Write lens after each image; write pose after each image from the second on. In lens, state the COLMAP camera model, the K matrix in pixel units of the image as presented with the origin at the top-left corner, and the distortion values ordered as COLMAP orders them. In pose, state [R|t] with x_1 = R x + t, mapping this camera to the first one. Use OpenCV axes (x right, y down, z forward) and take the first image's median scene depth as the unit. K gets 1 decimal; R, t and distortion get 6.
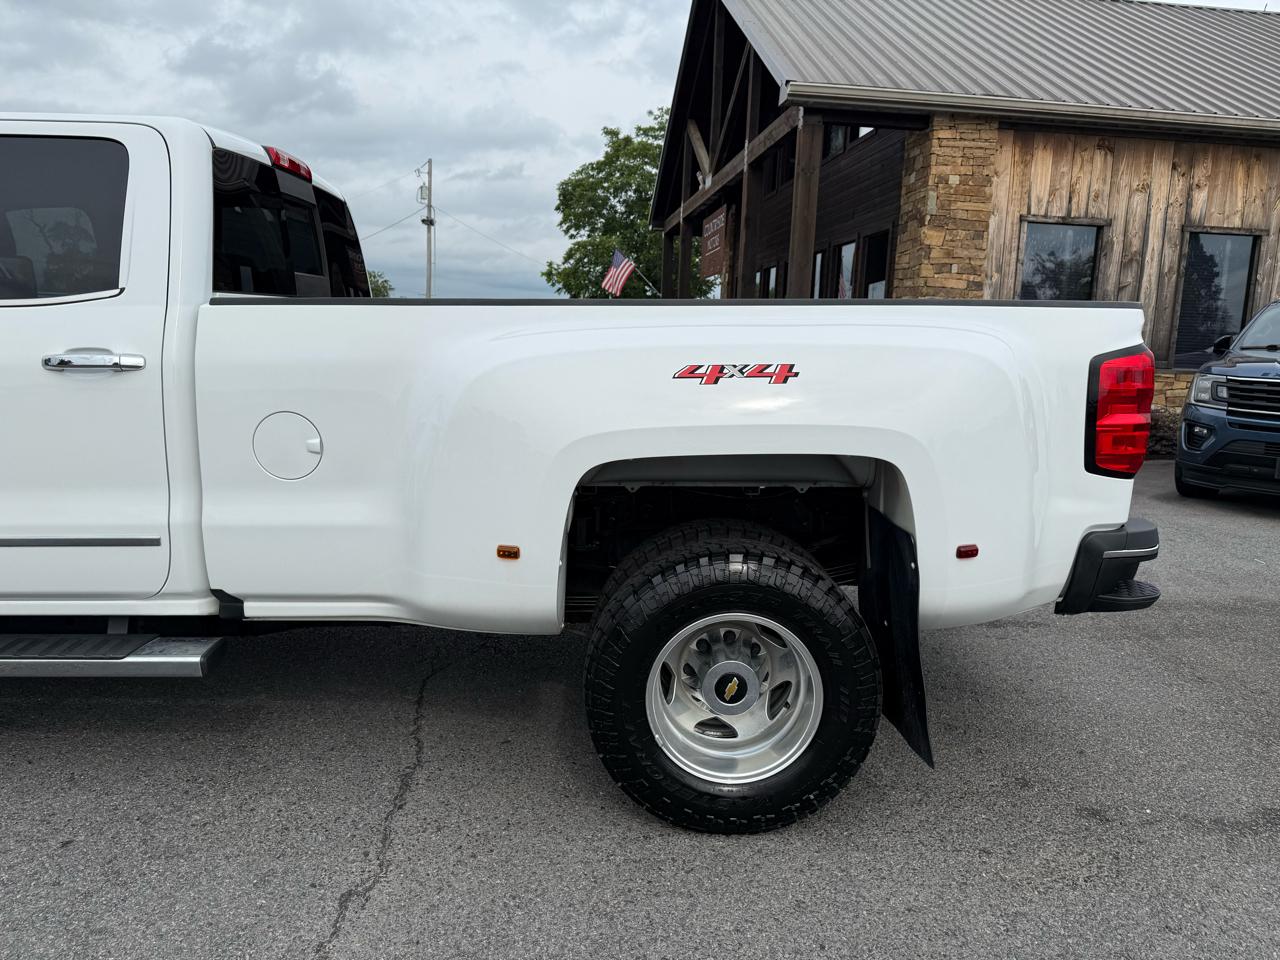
lens RADIAL K [[908.3, 0, 642.9], [0, 908.3, 483.5], [0, 0, 1]] dist [0.031226, -0.039762]
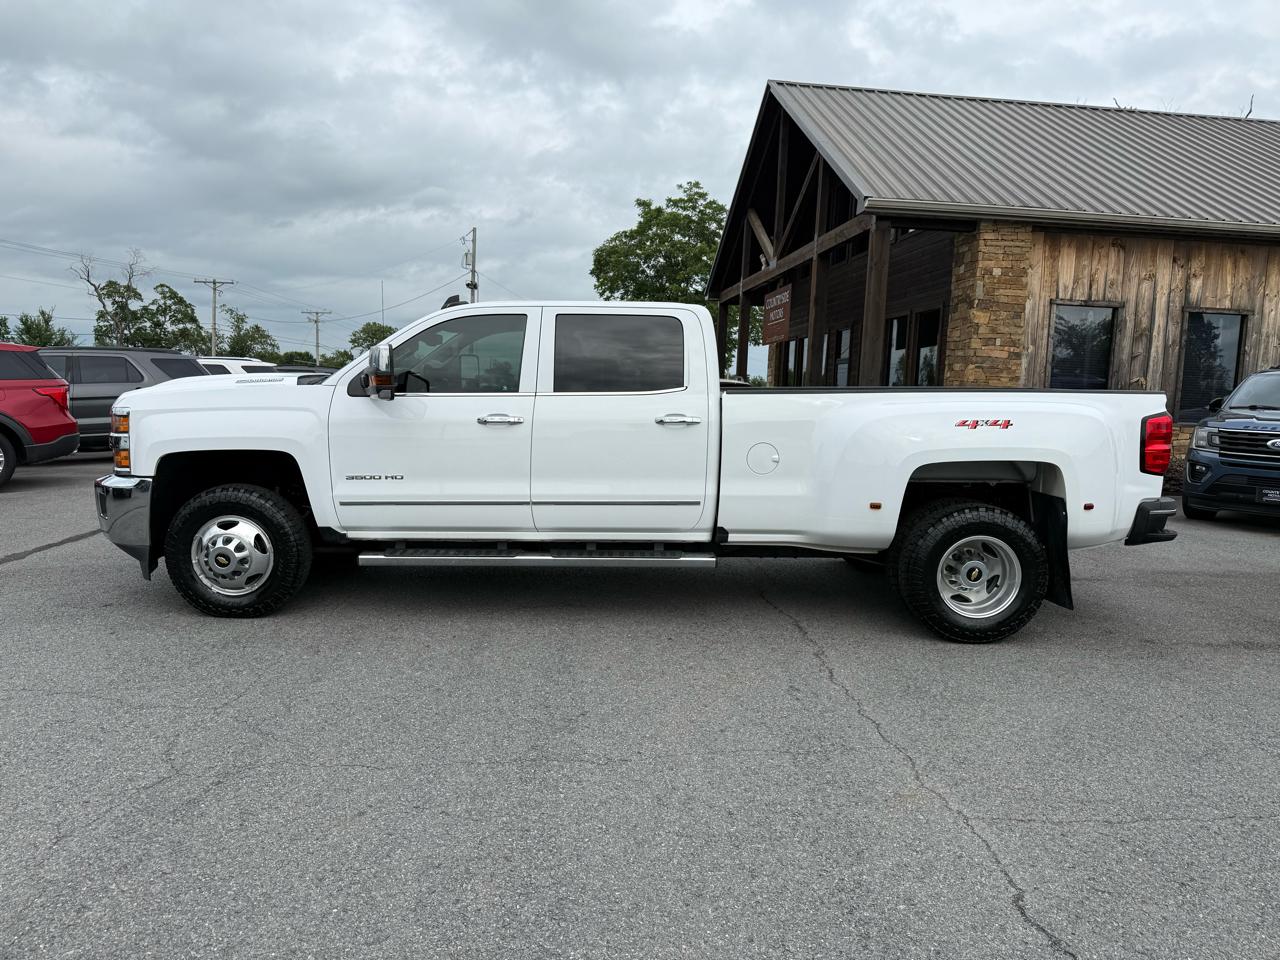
lens RADIAL K [[911.1, 0, 635.8], [0, 911.1, 488.3], [0, 0, 1]] dist [0.044296, -0.057191]
pose [[0.999961, 0.002561, -0.008452, -0.136478], [-0.003003, 0.998604, -0.052730, 0.028831], [0.008306, 0.052753, 0.998573, -0.231579]]
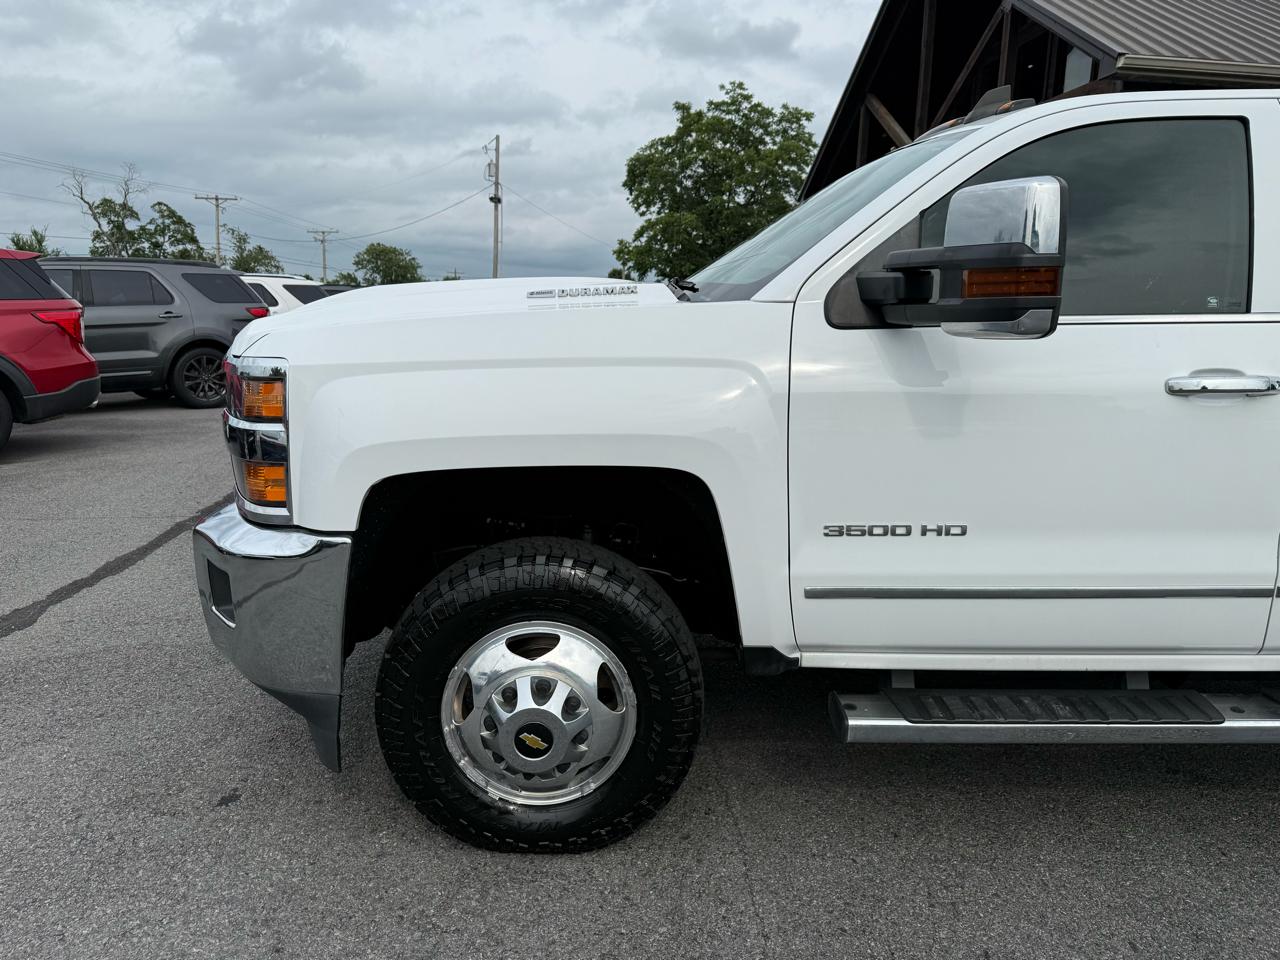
lens RADIAL K [[911.1, 0, 627.7], [0, 911.1, 476.0], [0, 0, 1]] dist [0.044296, -0.057191]
pose [[0.999876, 0.000883, -0.015697, -0.311596], [-0.000635, 0.999875, 0.015791, -0.011730], [0.015709, -0.015779, 0.999752, 0.024705]]
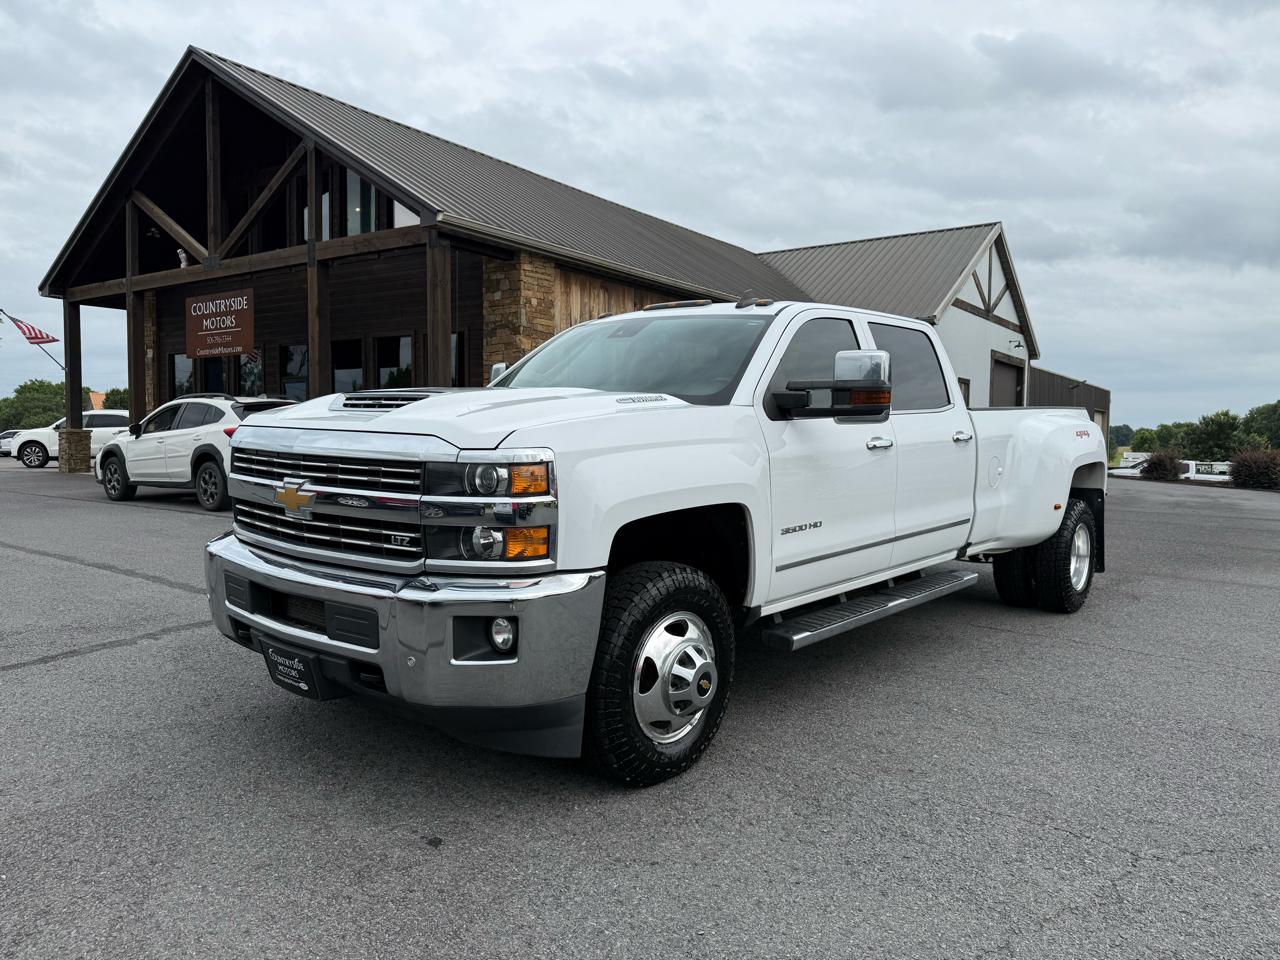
lens RADIAL K [[908.3, 0, 683.9], [0, 908.3, 492.1], [0, 0, 1]] dist [0.031226, -0.039762]
pose [[0.637066, -0.071156, 0.767518, -0.534395], [0.129232, 0.991496, -0.015345, -0.011553], [-0.759899, 0.108964, 0.640844, 0.023802]]
